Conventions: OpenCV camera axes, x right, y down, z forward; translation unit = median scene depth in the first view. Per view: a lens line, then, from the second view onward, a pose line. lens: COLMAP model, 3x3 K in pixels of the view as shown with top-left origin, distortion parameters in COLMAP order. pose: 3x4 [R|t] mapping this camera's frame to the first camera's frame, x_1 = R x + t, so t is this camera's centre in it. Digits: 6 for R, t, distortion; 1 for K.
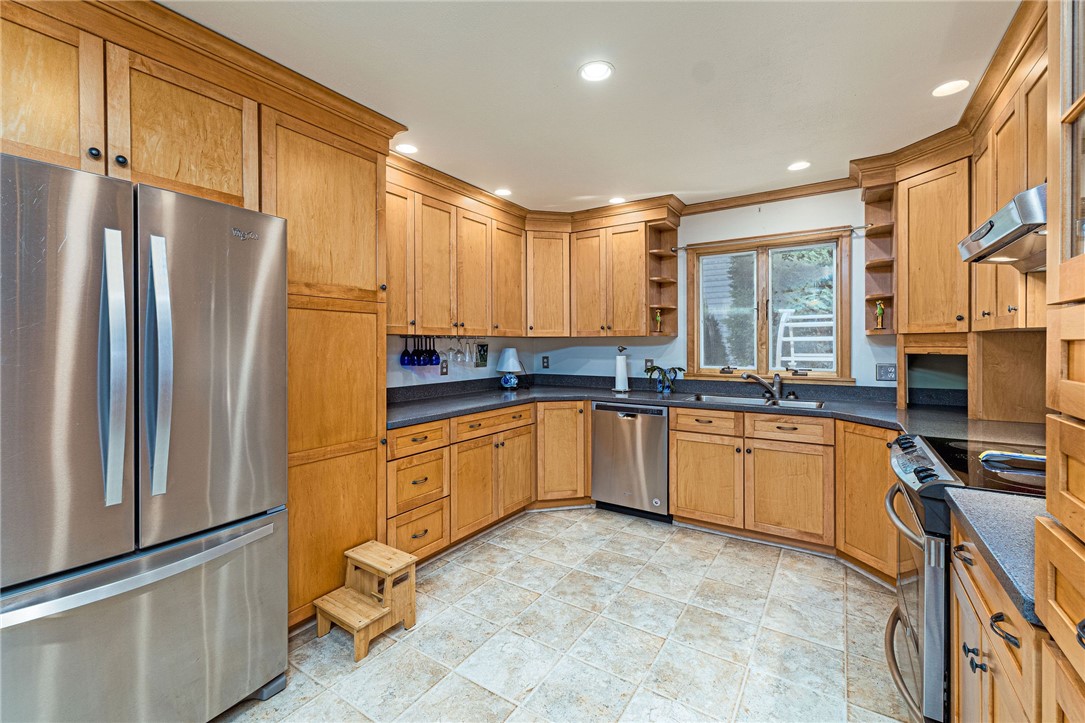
lens RADIAL K [[455.7, 0, 547.3], [0, 455.7, 348.8], [0, 0, 1]] dist [0.001821, -0.000303]
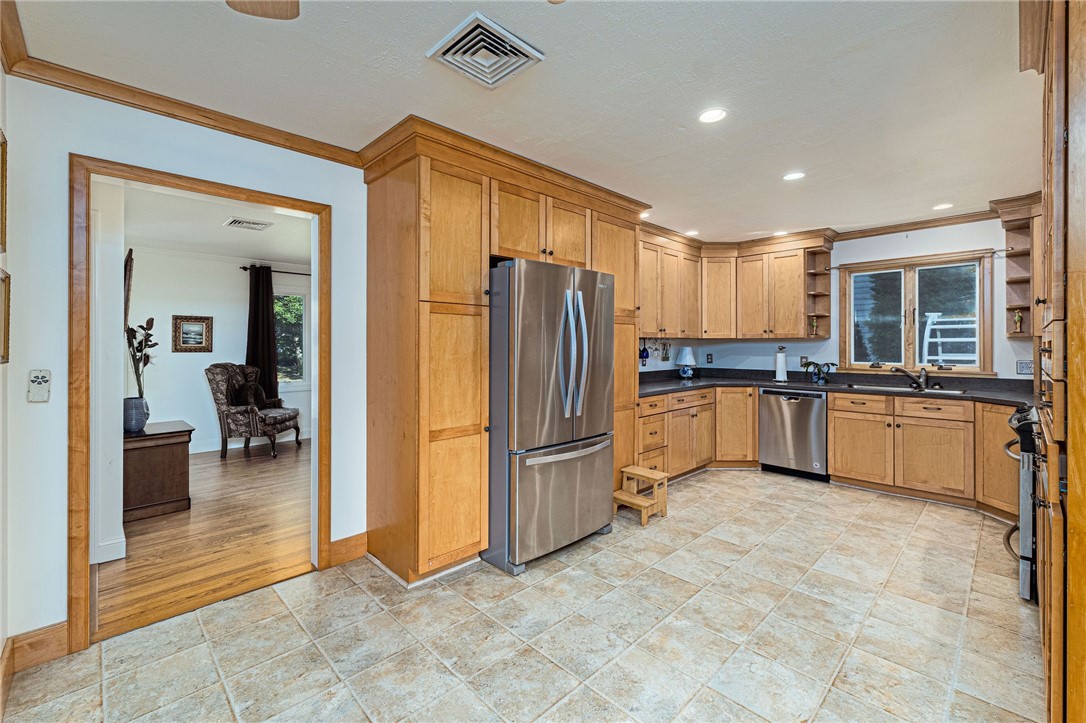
lens RADIAL K [[456.2, 0, 547.5], [0, 456.2, 346.2], [0, 0, 1]] dist [0.001821, -0.000303]
pose [[0.975453, 0.002978, -0.220190, -0.239627], [-0.004501, 0.999969, -0.006415, 0.008366], [0.220164, 0.007249, 0.975436, -0.476859]]
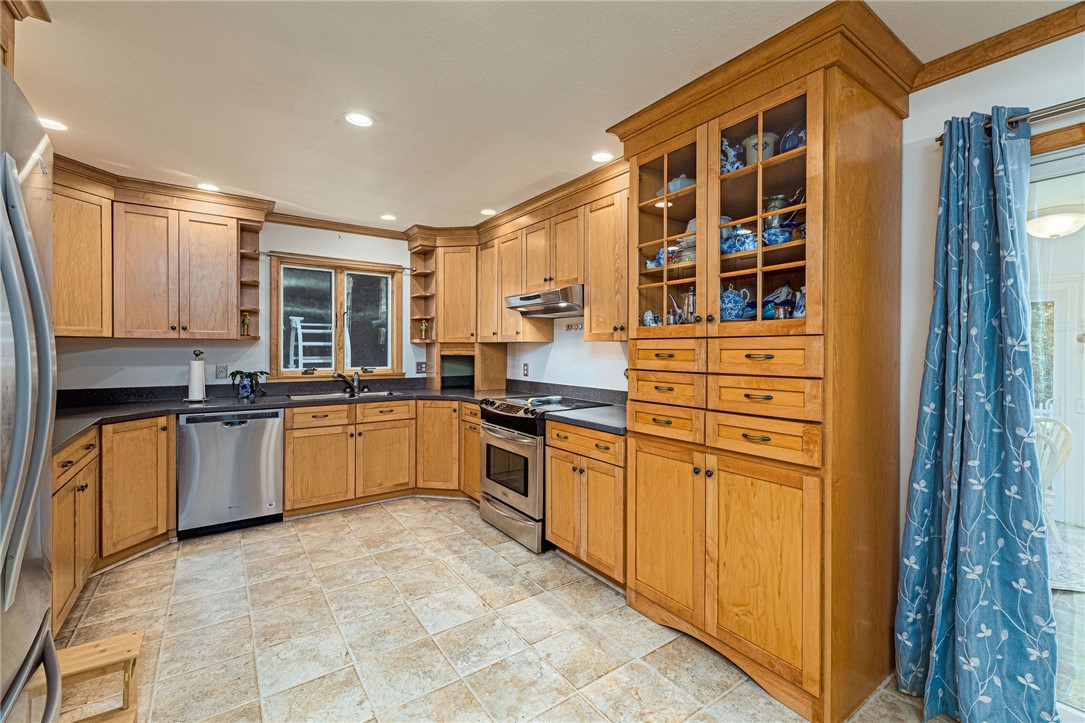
lens RADIAL K [[455.7, 0, 538.3], [0, 455.7, 352.5], [0, 0, 1]] dist [0.001821, -0.000303]
pose [[0.372791, -0.002364, 0.927912, -0.507537], [0.003309, 0.999994, 0.001219, 0.000896], [-0.927910, 0.002616, 0.372796, 0.076060]]
